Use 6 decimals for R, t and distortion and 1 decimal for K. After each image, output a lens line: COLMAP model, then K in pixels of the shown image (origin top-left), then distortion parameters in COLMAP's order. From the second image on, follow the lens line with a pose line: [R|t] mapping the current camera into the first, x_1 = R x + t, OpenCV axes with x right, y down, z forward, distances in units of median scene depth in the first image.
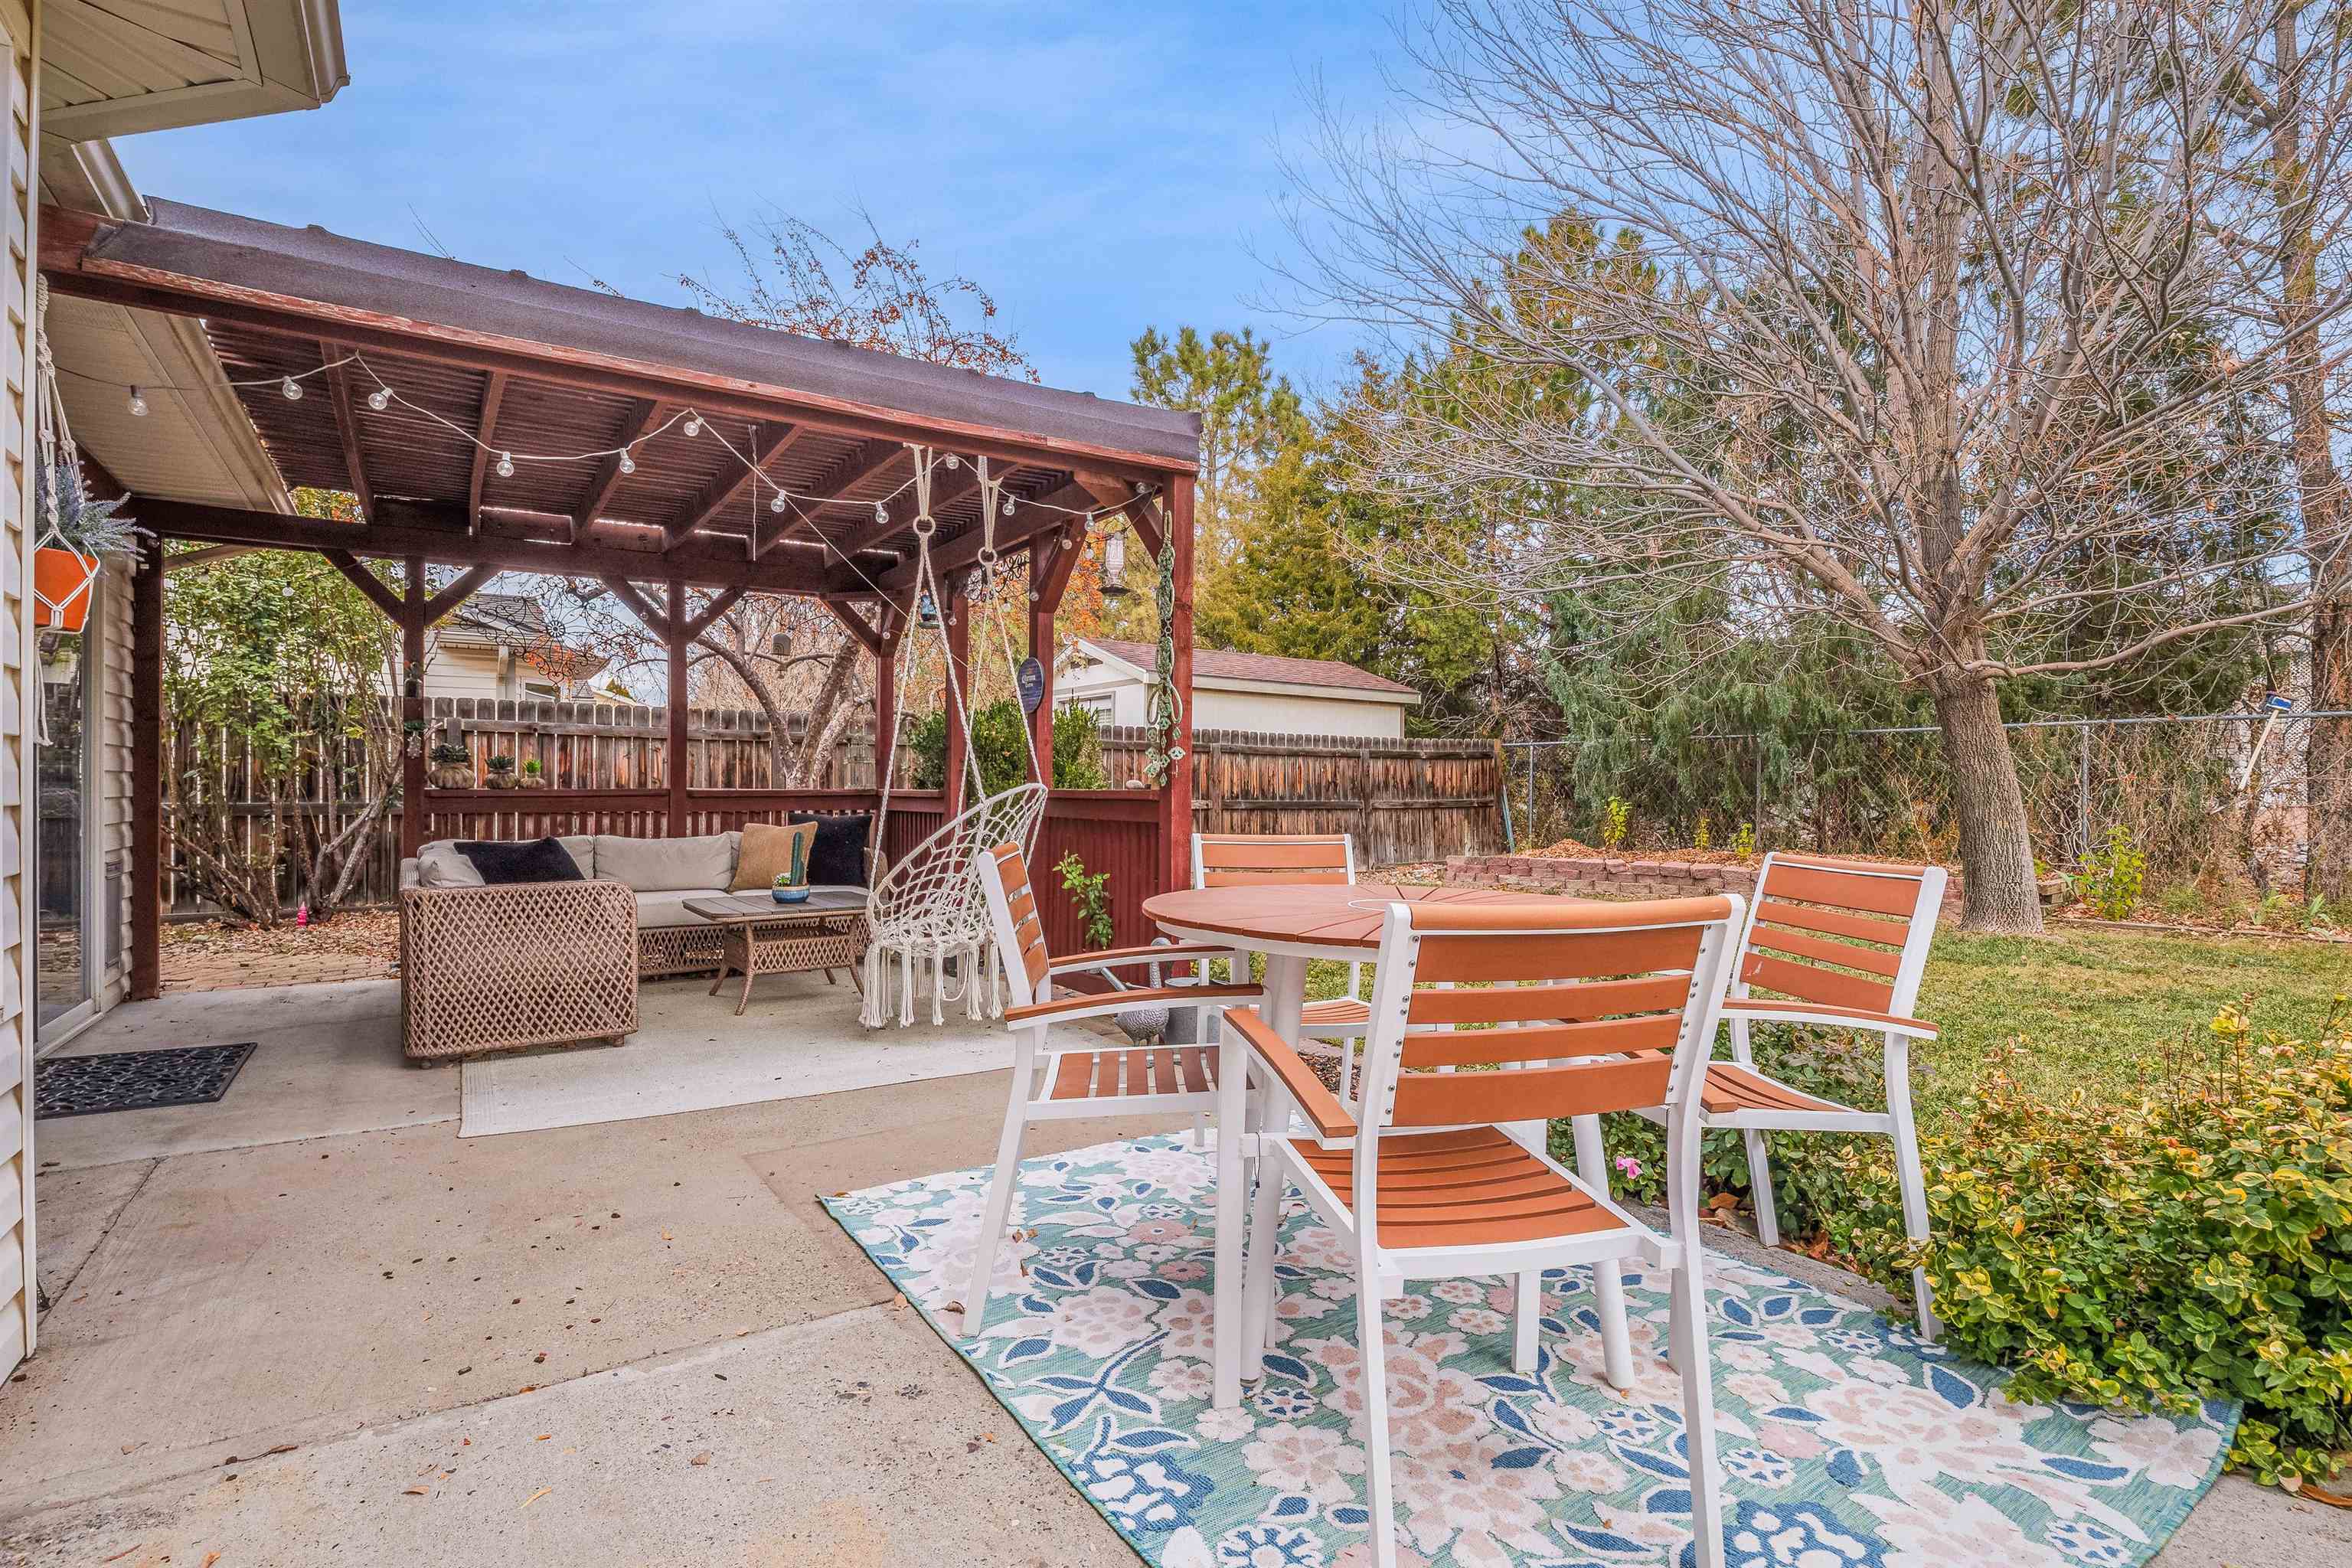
lens RADIAL K [[1172.2, 0, 1176.0], [0, 1172.2, 784.0], [0, 0, 1]] dist [-0.000538, 0.000140]
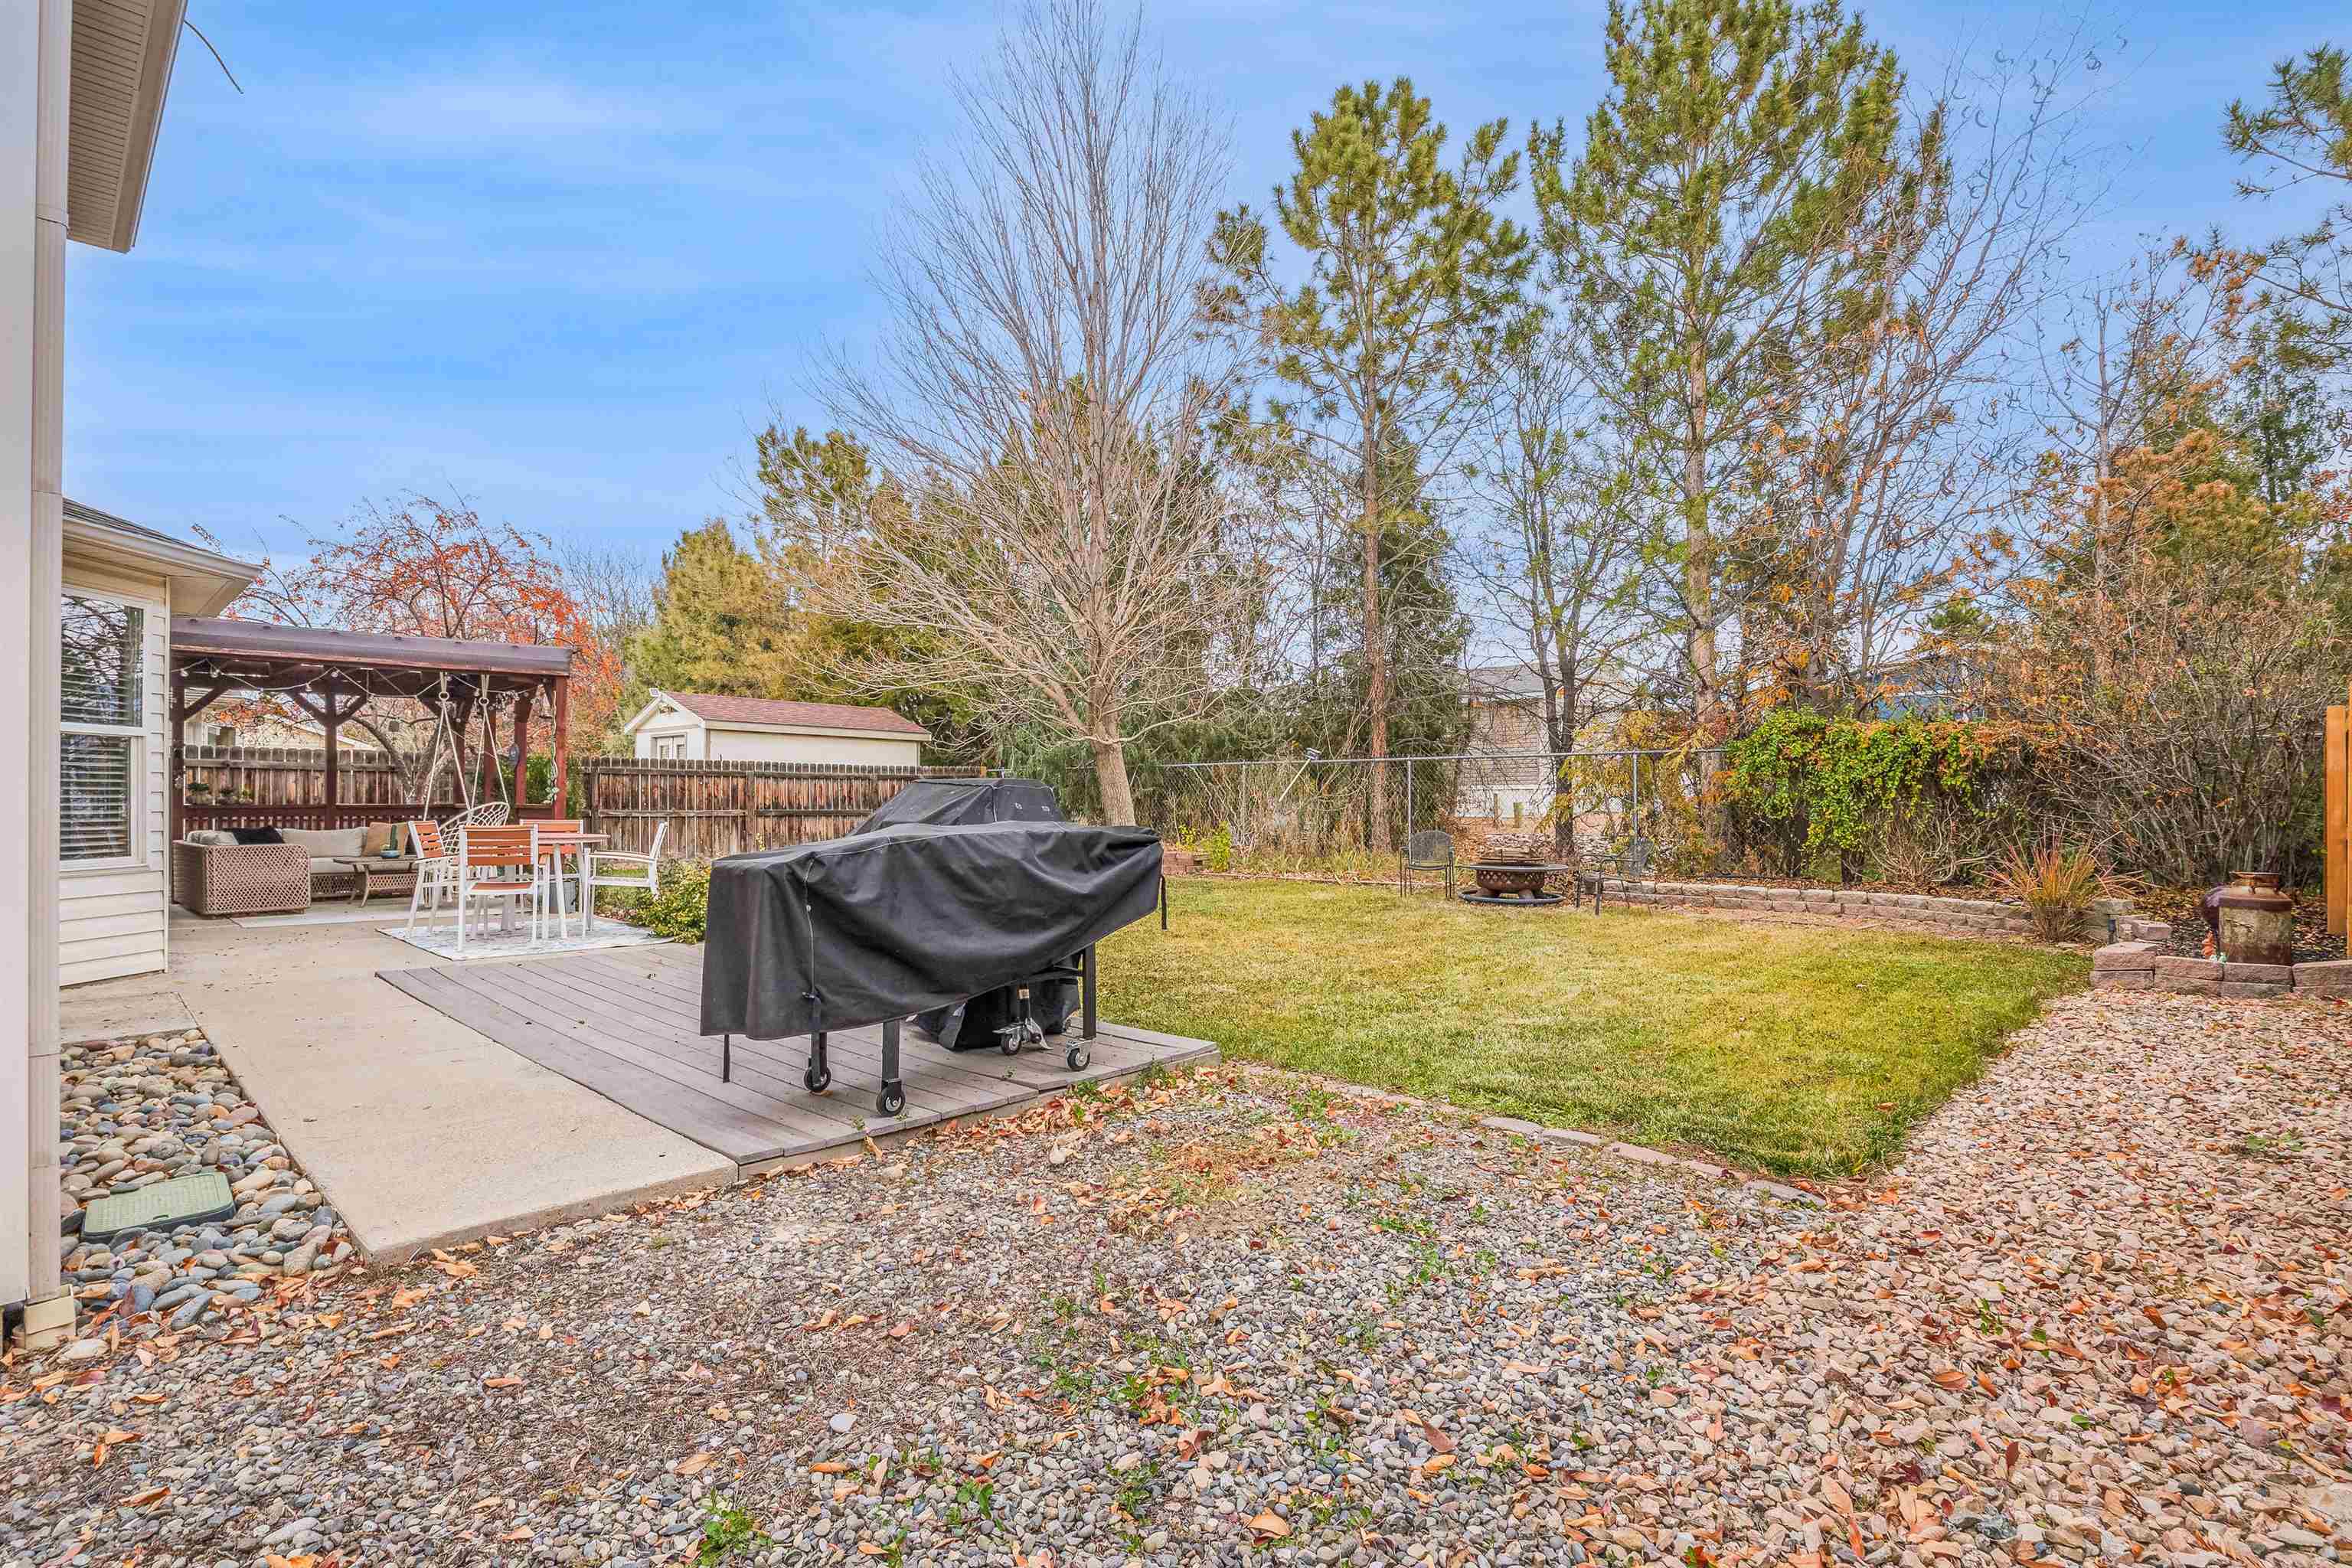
lens RADIAL K [[1172.2, 0, 1176.0], [0, 1172.2, 784.0], [0, 0, 1]] dist [-0.000538, 0.000140]
pose [[0.976181, 0.001831, 0.216952, 0.320800], [-0.000108, 0.999968, -0.007953, -0.008770], [-0.216960, 0.007740, 0.976150, -0.738303]]
